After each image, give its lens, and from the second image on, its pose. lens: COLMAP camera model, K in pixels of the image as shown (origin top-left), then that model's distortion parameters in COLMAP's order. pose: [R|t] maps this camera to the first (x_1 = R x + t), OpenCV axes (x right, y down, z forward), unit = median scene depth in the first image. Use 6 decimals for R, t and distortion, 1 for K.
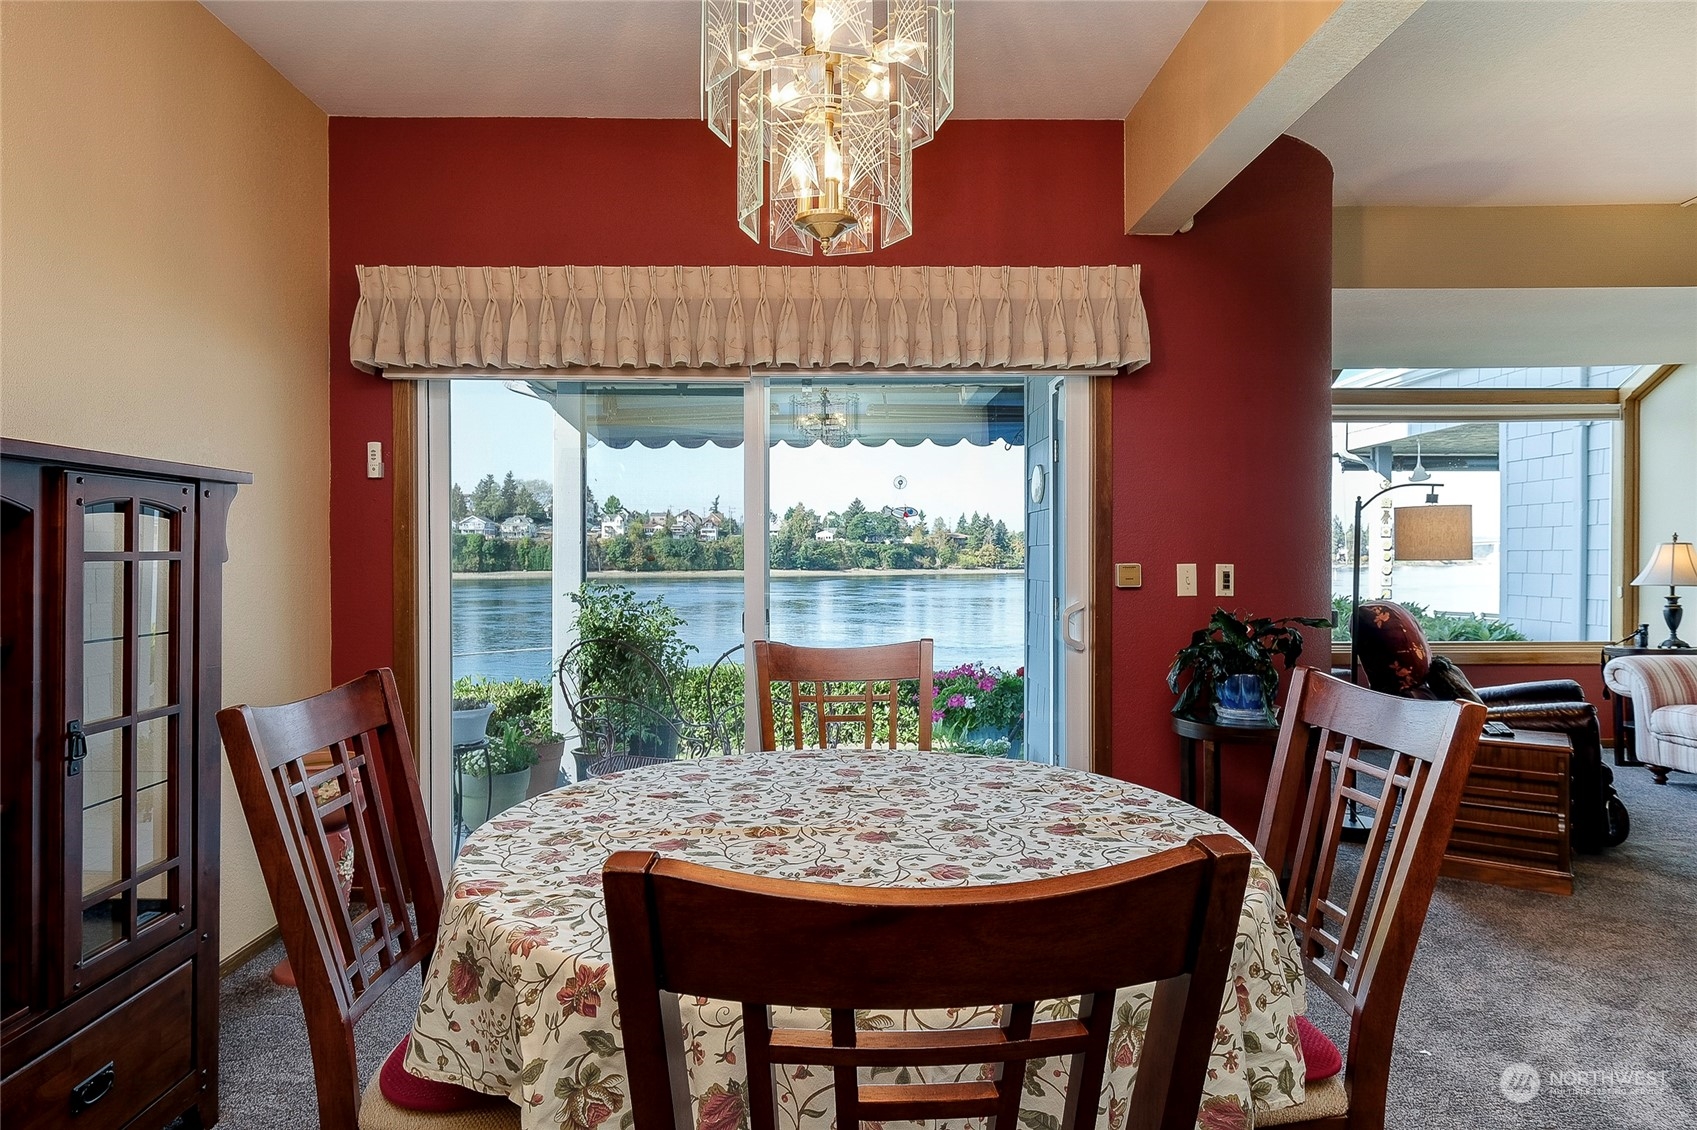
lens RADIAL K [[906.6, 0, 848.5], [0, 906.6, 565.0], [0, 0, 1]] dist [0.001017, -0.000110]
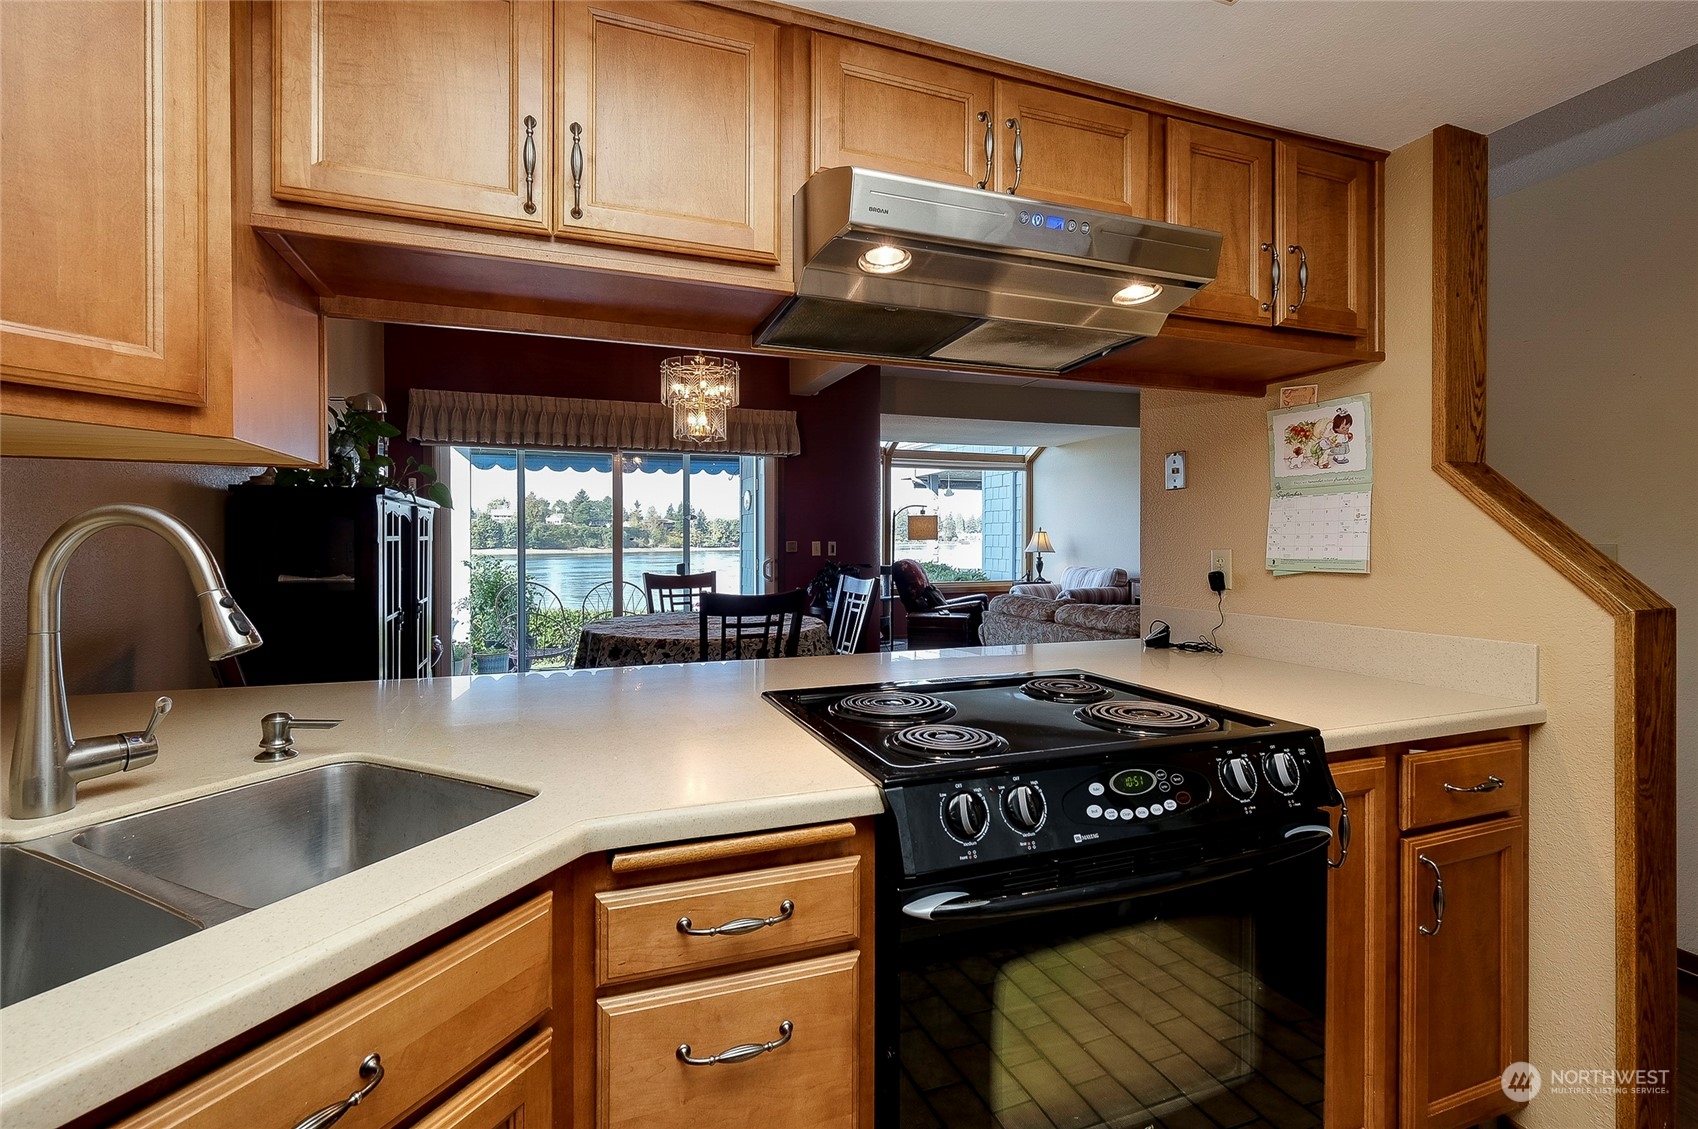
lens RADIAL K [[748.1, 0, 812.2], [0, 748.1, 552.5], [0, 0, 1]] dist [0.000427, 0.000143]
pose [[0.949840, -0.005449, 0.312688, -0.135609], [0.002159, 0.999939, 0.010867, 0.003437], [-0.312729, -0.009647, 0.949794, -0.472430]]
